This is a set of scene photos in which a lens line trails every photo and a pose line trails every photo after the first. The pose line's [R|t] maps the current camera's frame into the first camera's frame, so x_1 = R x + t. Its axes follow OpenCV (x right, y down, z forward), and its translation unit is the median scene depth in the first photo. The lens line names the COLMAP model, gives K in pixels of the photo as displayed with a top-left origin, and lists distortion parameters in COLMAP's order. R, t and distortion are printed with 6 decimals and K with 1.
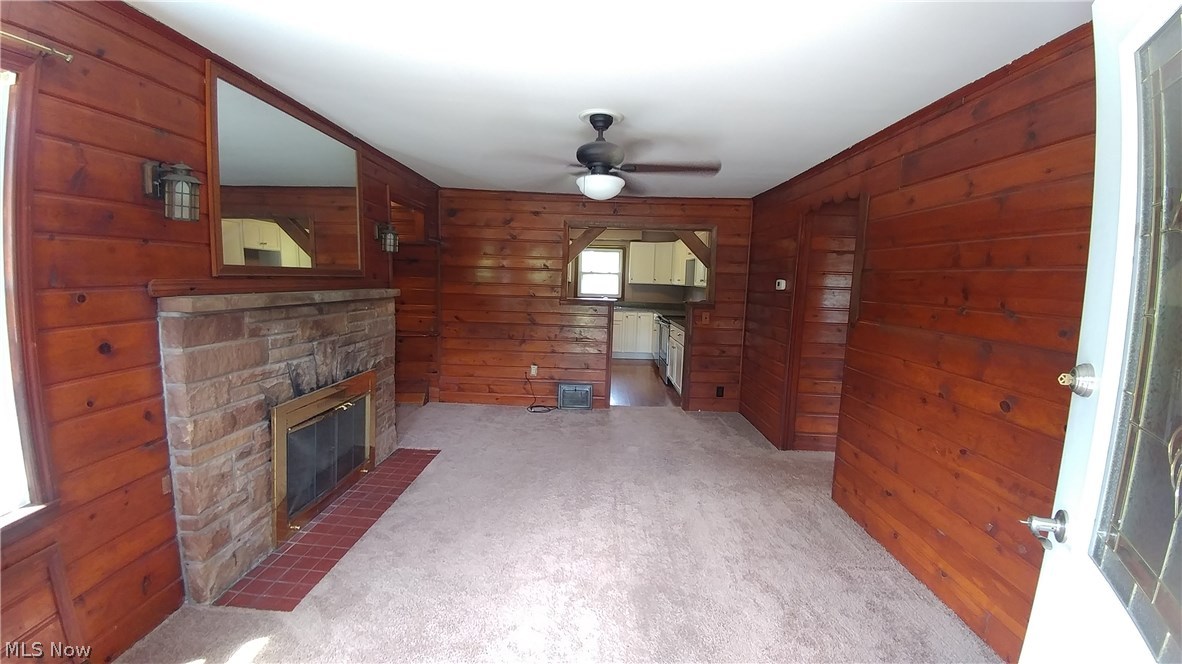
lens RADIAL K [[521.6, 0, 591.0], [0, 521.6, 332.0], [0, 0, 1]] dist [-0.001251, -0.000196]
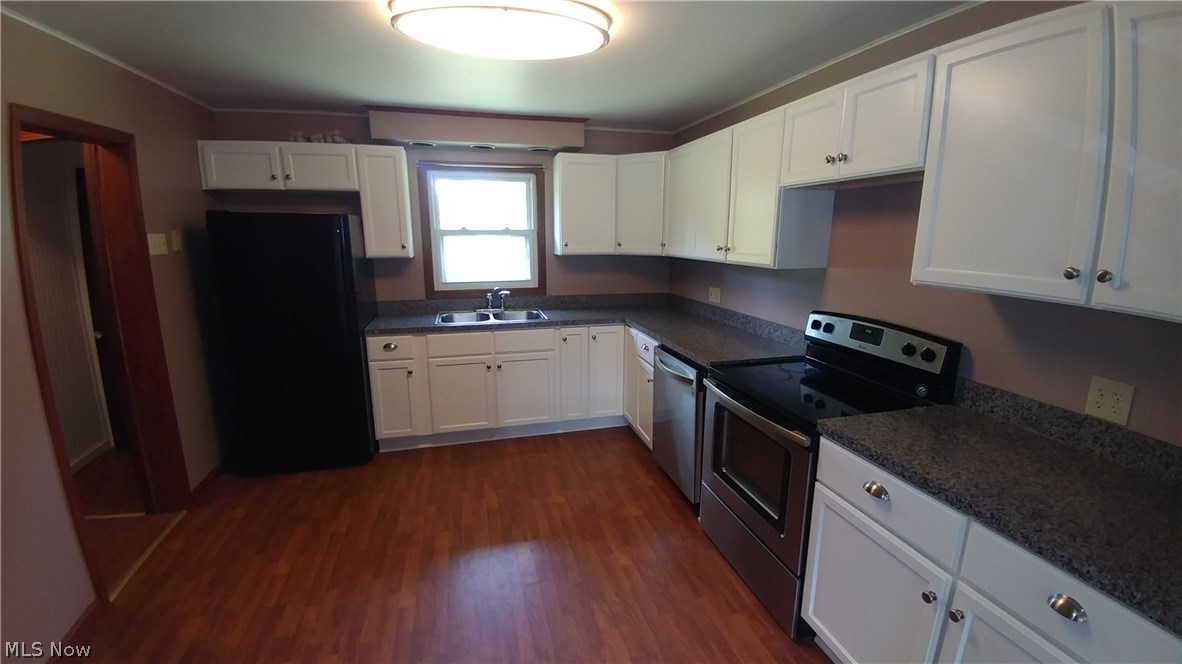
lens RADIAL K [[521.6, 0, 591.0], [0, 521.6, 332.0], [0, 0, 1]] dist [-0.001251, -0.000196]
pose [[0.964197, -0.079205, 0.253084, -0.012088], [0.056922, 0.993925, 0.094196, -0.069060], [-0.259007, -0.076417, 0.962848, 0.580332]]
